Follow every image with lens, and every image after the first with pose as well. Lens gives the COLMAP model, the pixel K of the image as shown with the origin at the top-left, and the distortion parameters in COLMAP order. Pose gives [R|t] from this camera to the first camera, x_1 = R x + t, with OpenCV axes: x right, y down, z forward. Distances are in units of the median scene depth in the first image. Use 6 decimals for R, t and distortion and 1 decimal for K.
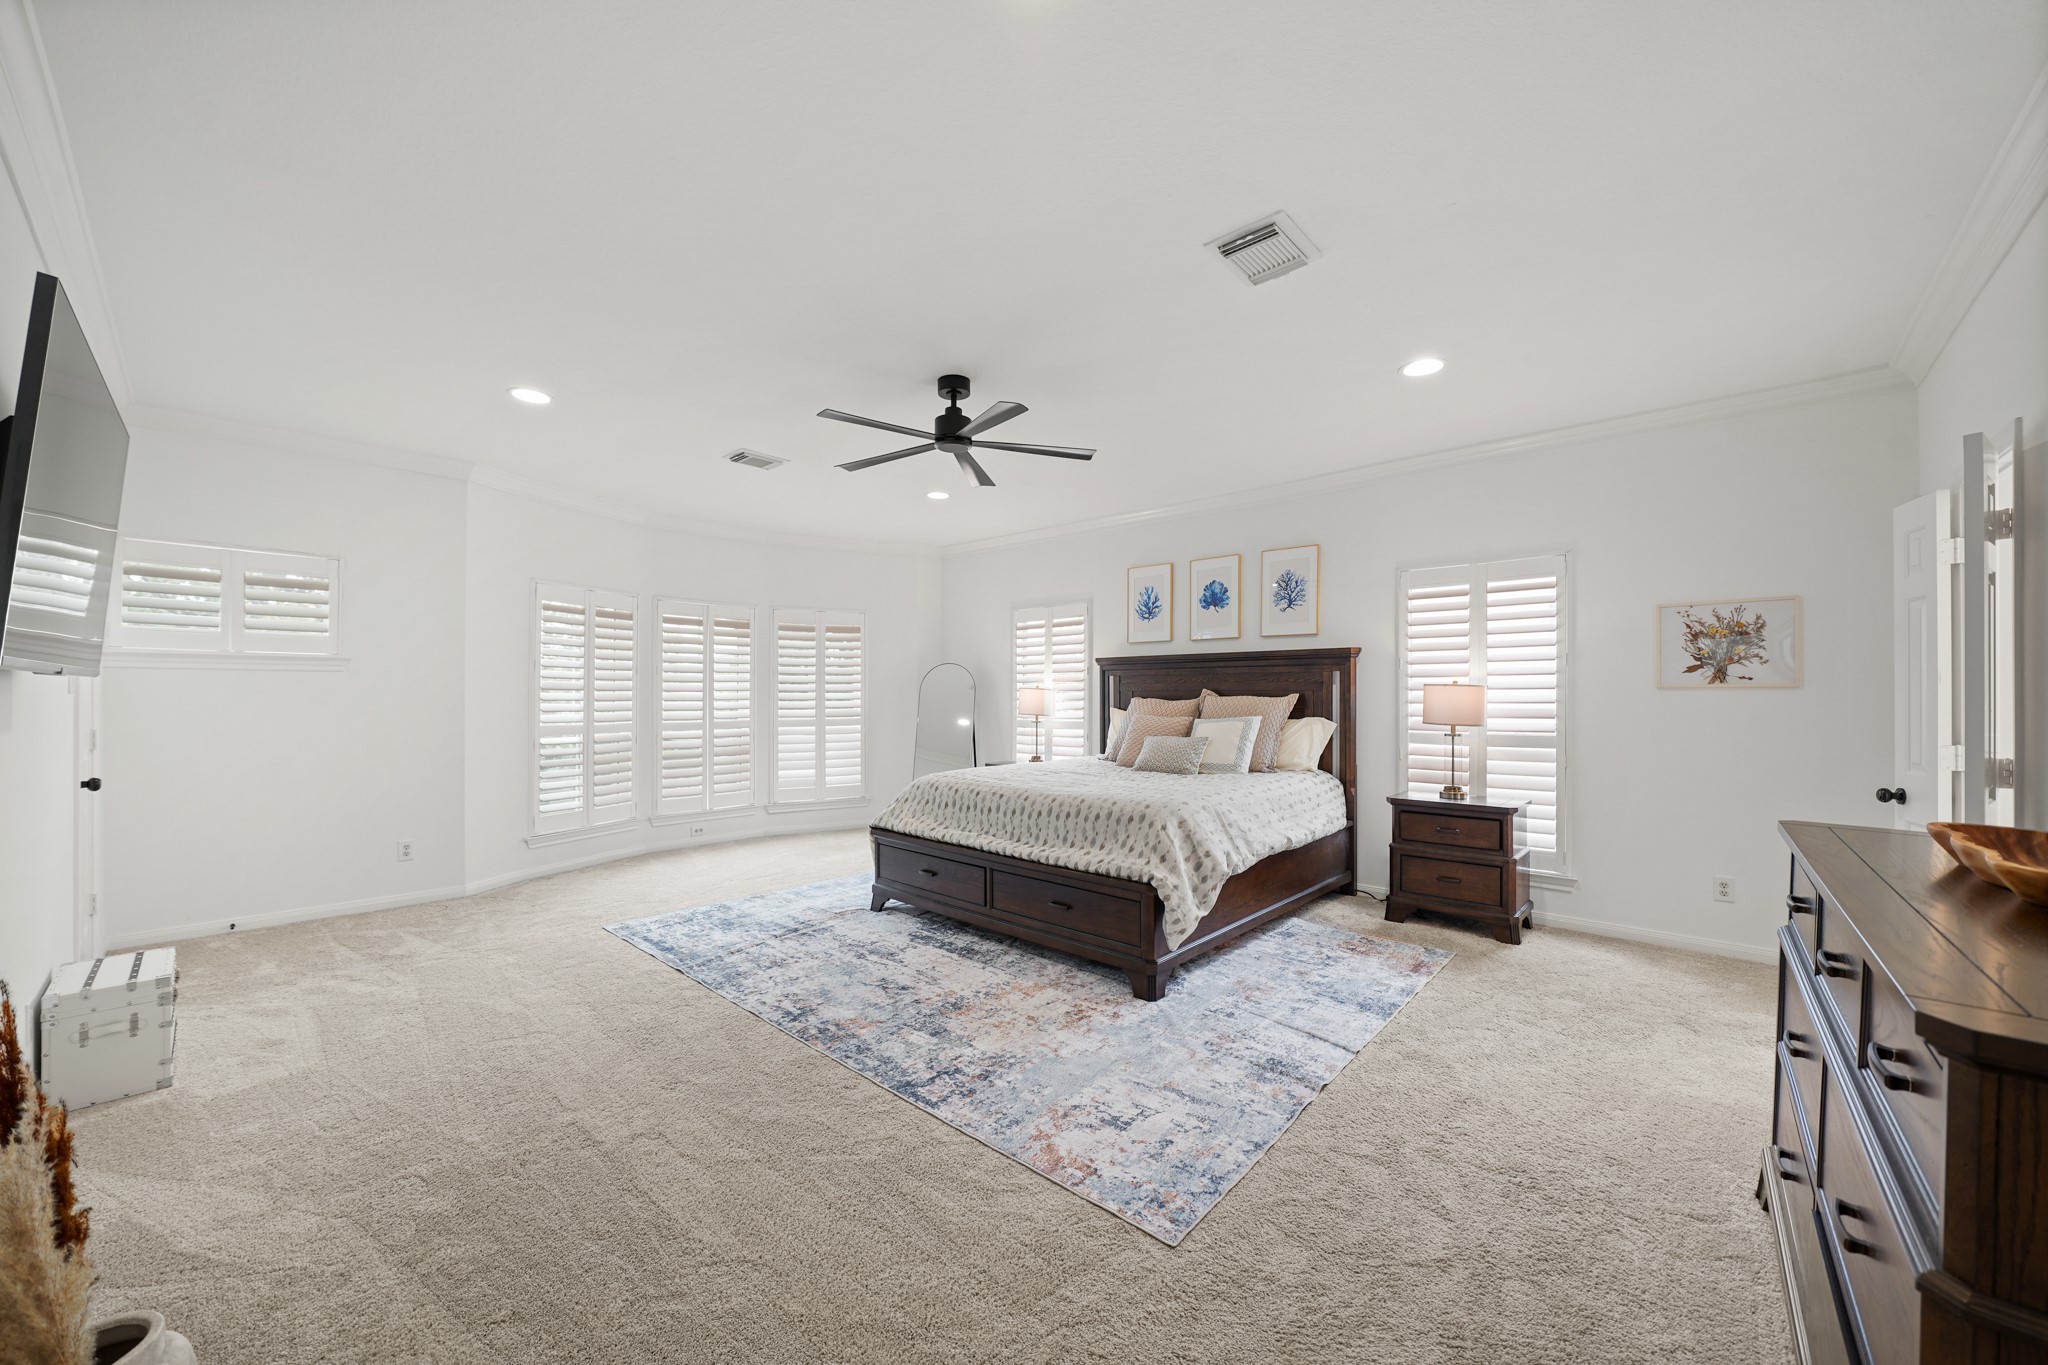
lens RADIAL K [[763.6, 0, 1029.1], [0, 763.6, 692.1], [0, 0, 1]] dist [-0.017079, 0.000228]
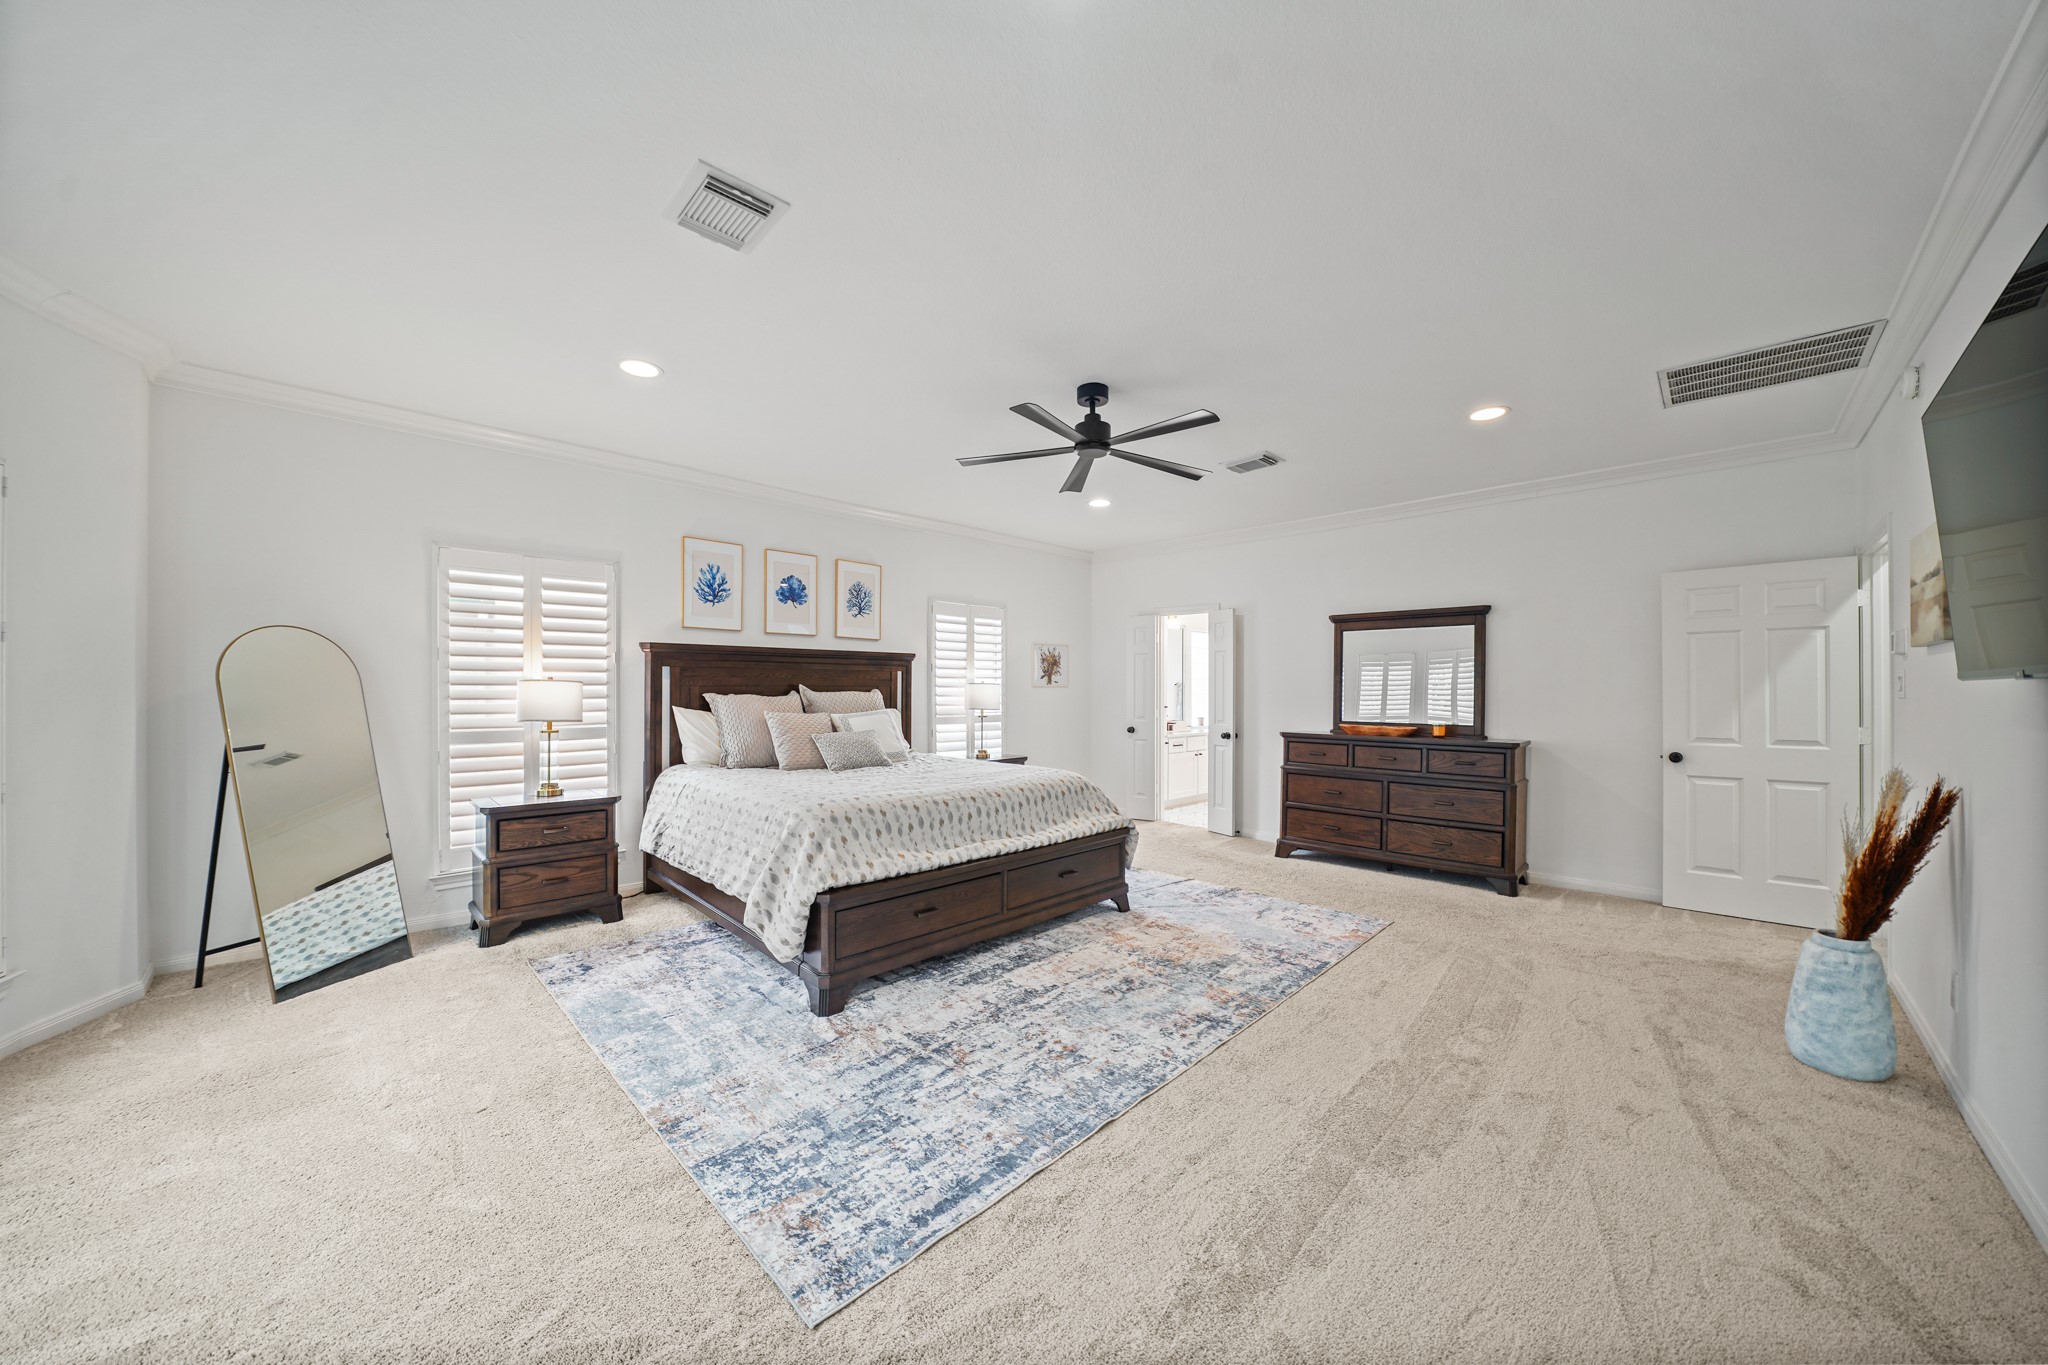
lens RADIAL K [[703.3, 0, 1022.9], [0, 703.3, 688.2], [0, 0, 1]] dist [-0.020271, -0.000018]
pose [[0.052102, -0.001139, 0.998641, -0.939876], [-0.006786, 0.999976, 0.001495, -0.003276], [-0.998619, -0.006855, 0.052093, 0.929110]]
